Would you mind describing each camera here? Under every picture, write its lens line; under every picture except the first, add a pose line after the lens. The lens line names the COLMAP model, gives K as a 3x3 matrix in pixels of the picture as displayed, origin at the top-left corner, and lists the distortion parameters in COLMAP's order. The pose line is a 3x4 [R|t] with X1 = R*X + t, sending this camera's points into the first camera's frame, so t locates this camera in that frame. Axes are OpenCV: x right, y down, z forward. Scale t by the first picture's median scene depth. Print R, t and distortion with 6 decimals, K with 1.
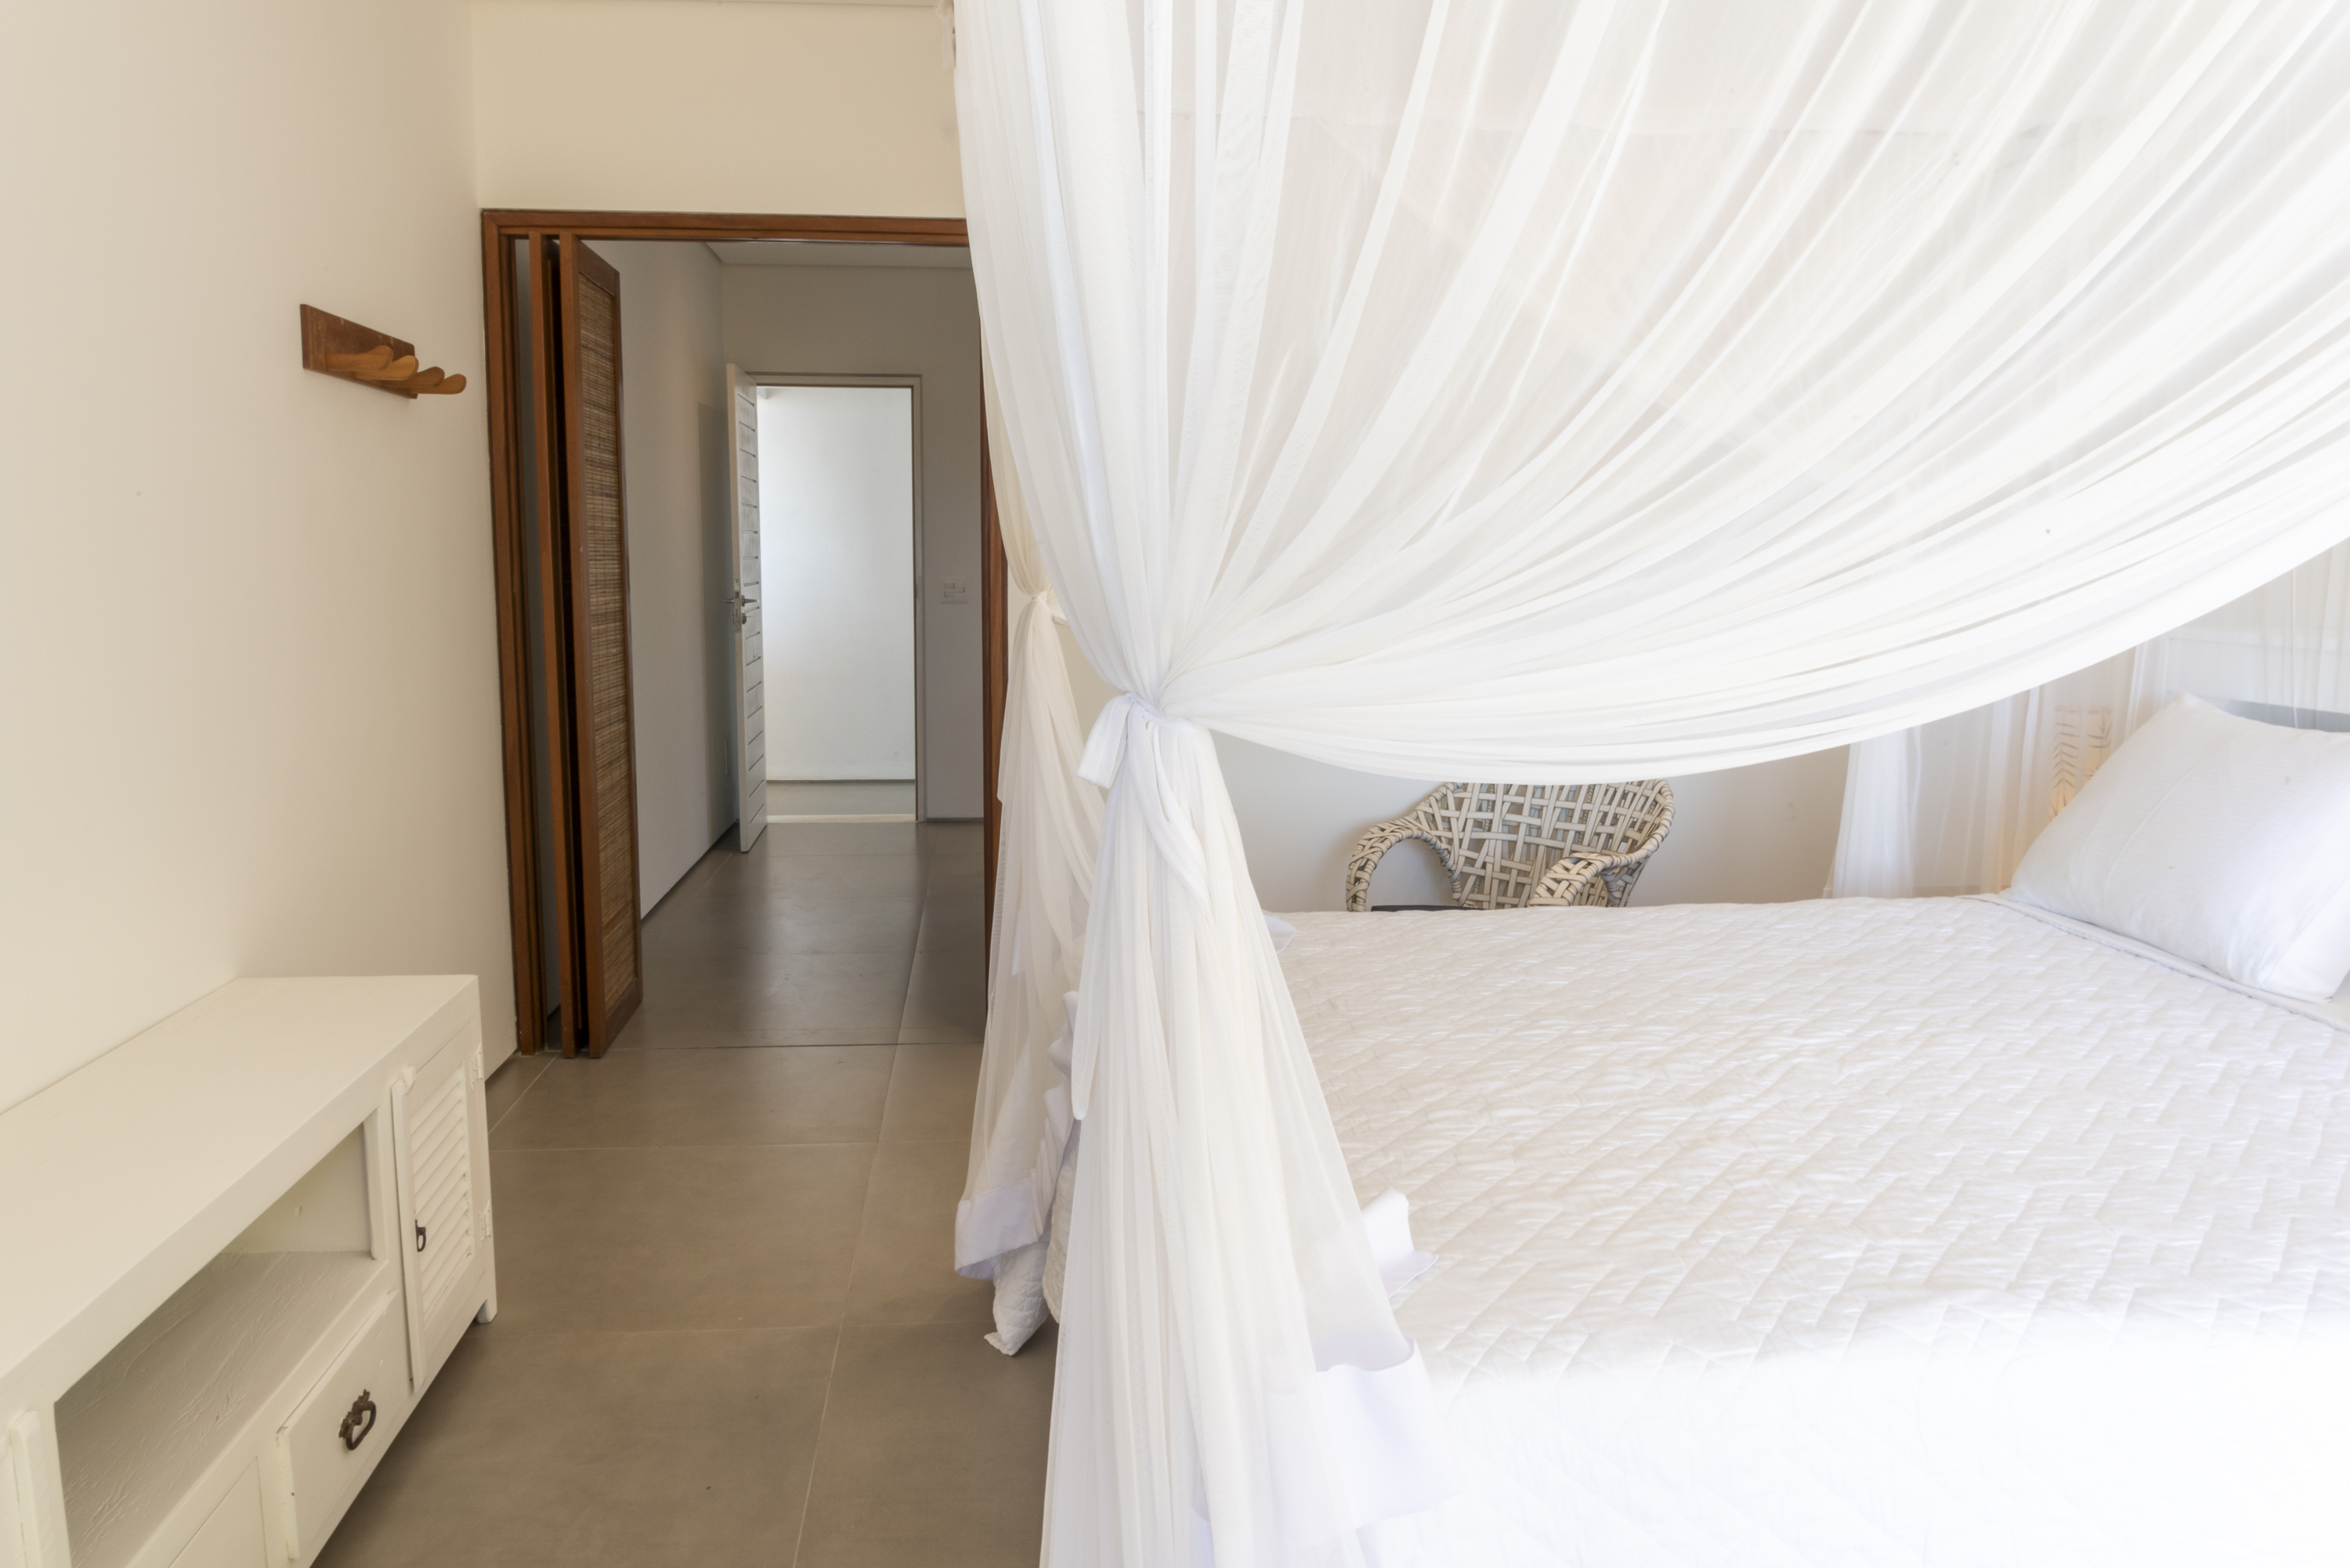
lens RADIAL K [[1616.1, 0, 1176.2], [0, 1616.1, 773.0], [0, 0, 1]] dist [0.002224, -0.022862]
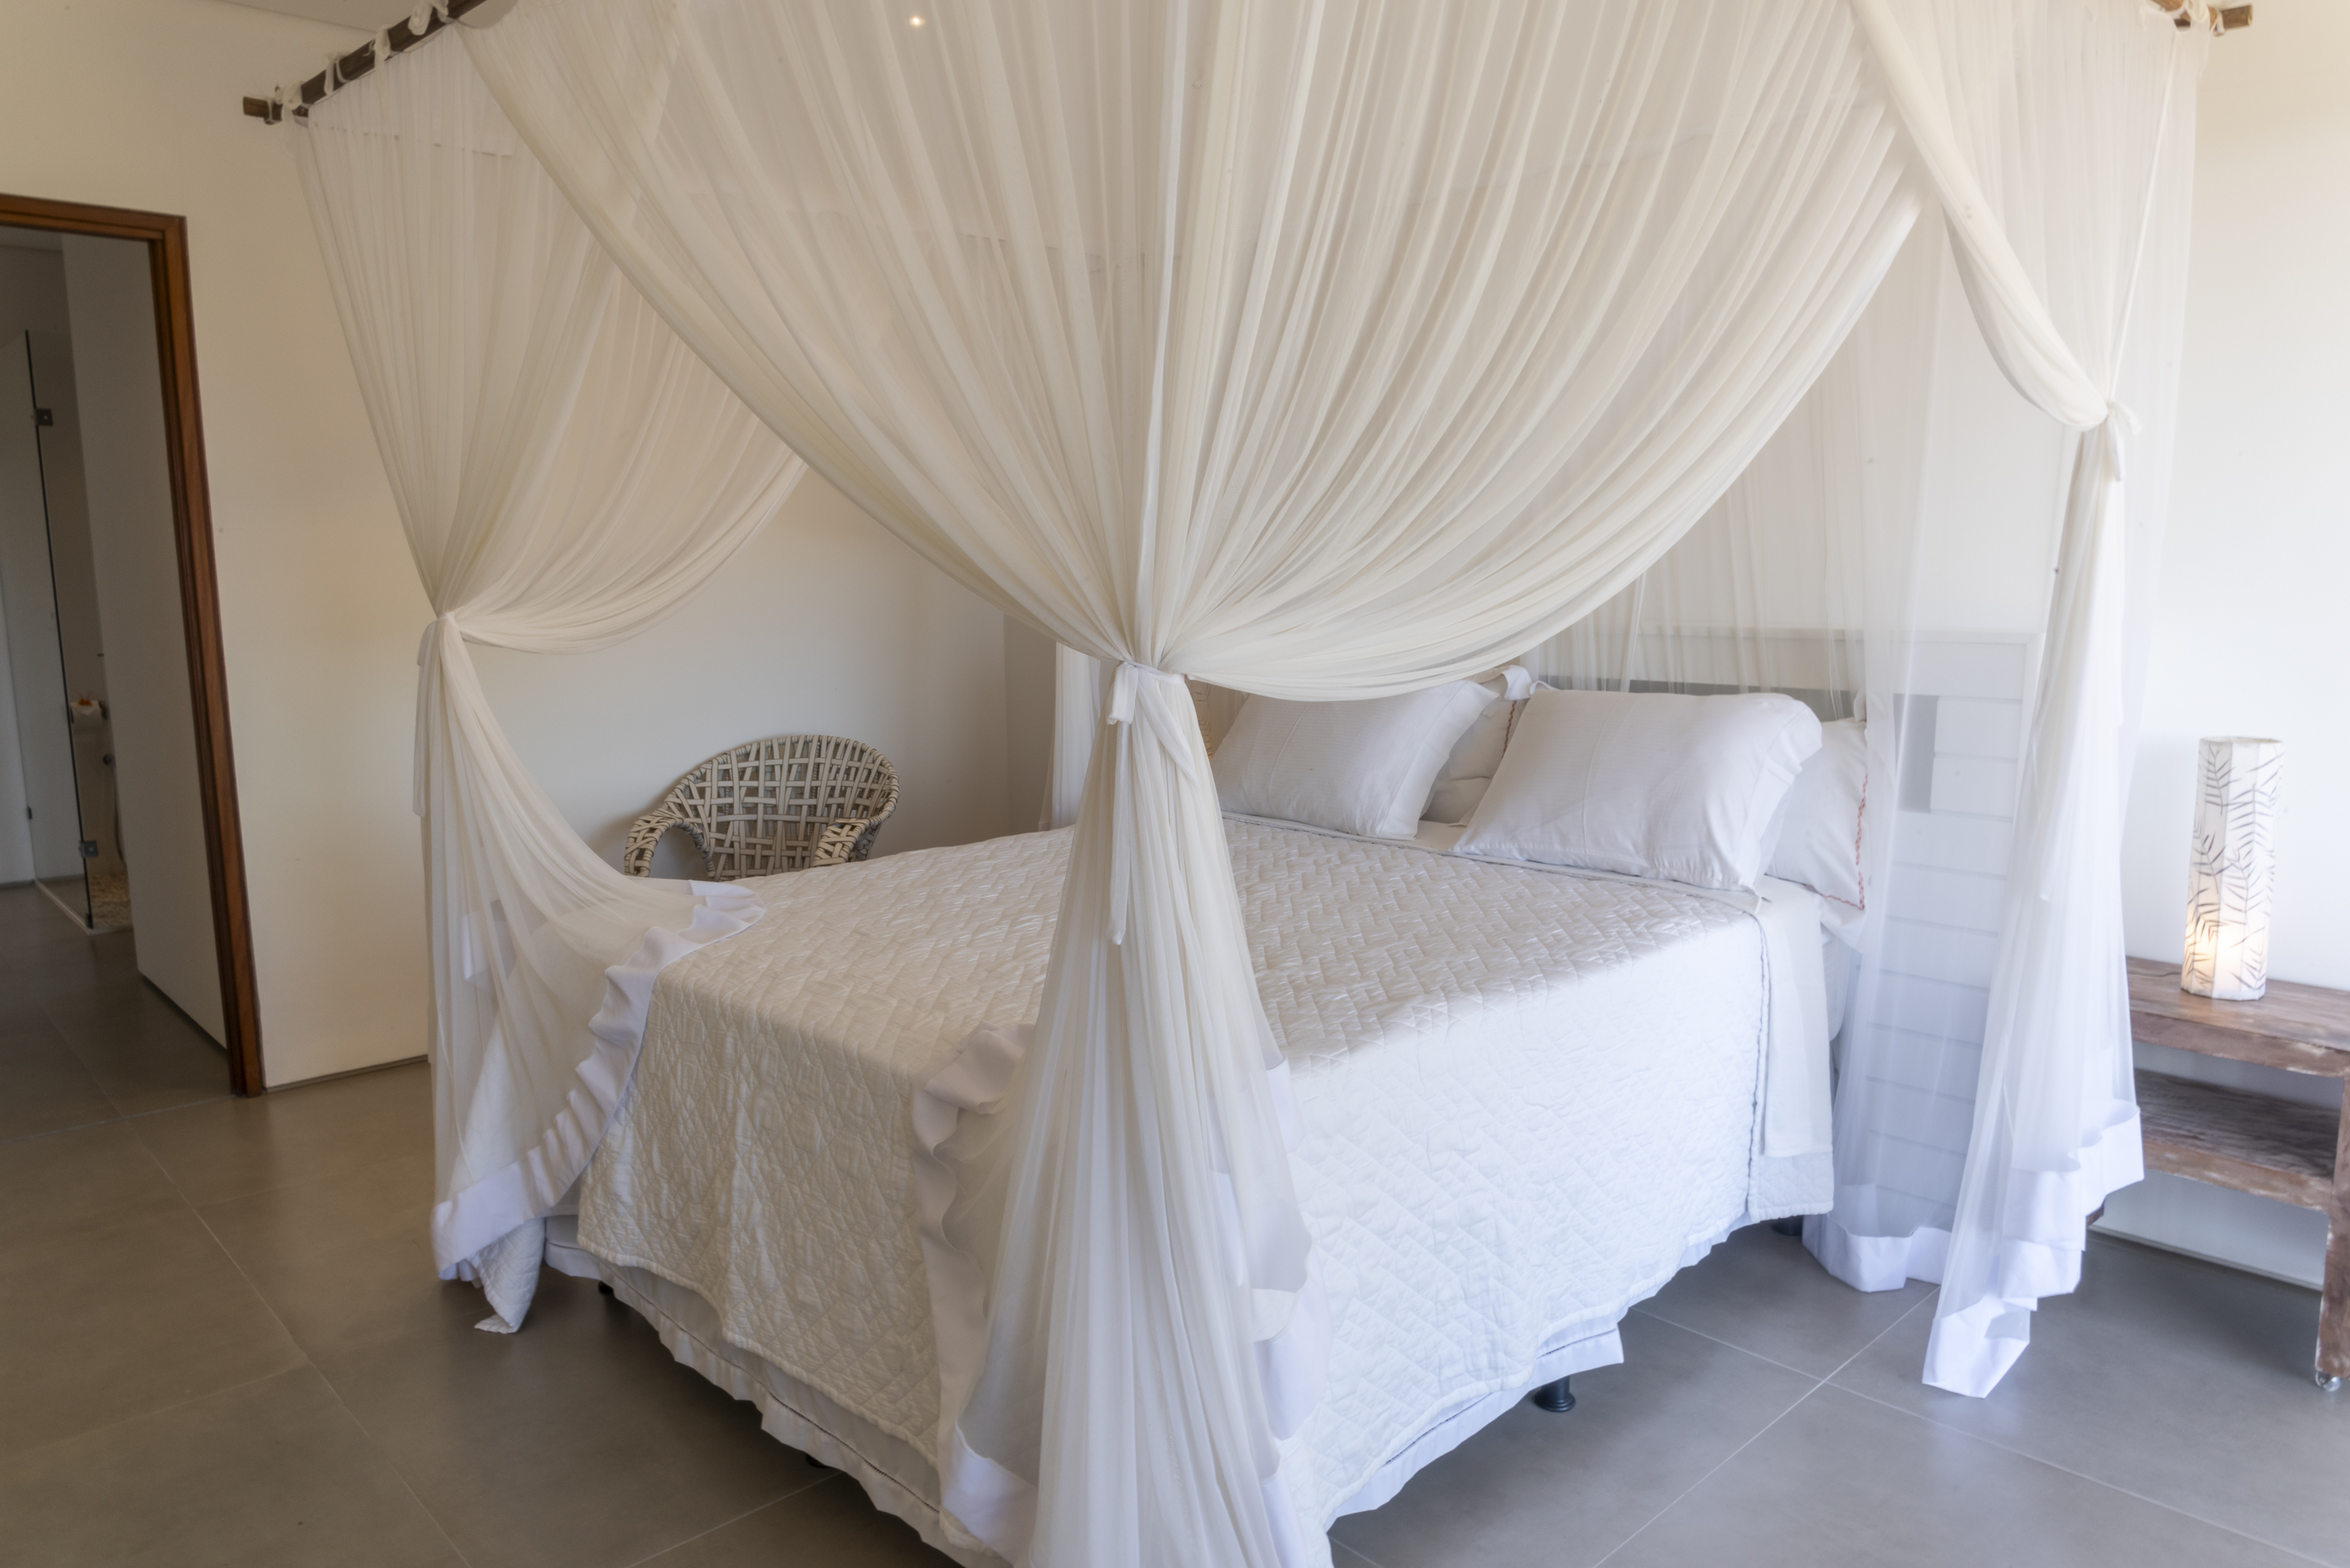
lens RADIAL K [[1616.1, 0, 1151.7], [0, 1616.1, 798.7], [0, 0, 1]] dist [0.002224, -0.022862]
pose [[0.770177, -0.095356, 0.630662, -0.294617], [0.090497, 0.995096, 0.039941, 0.007050], [-0.631378, 0.026311, 0.775029, -0.058190]]
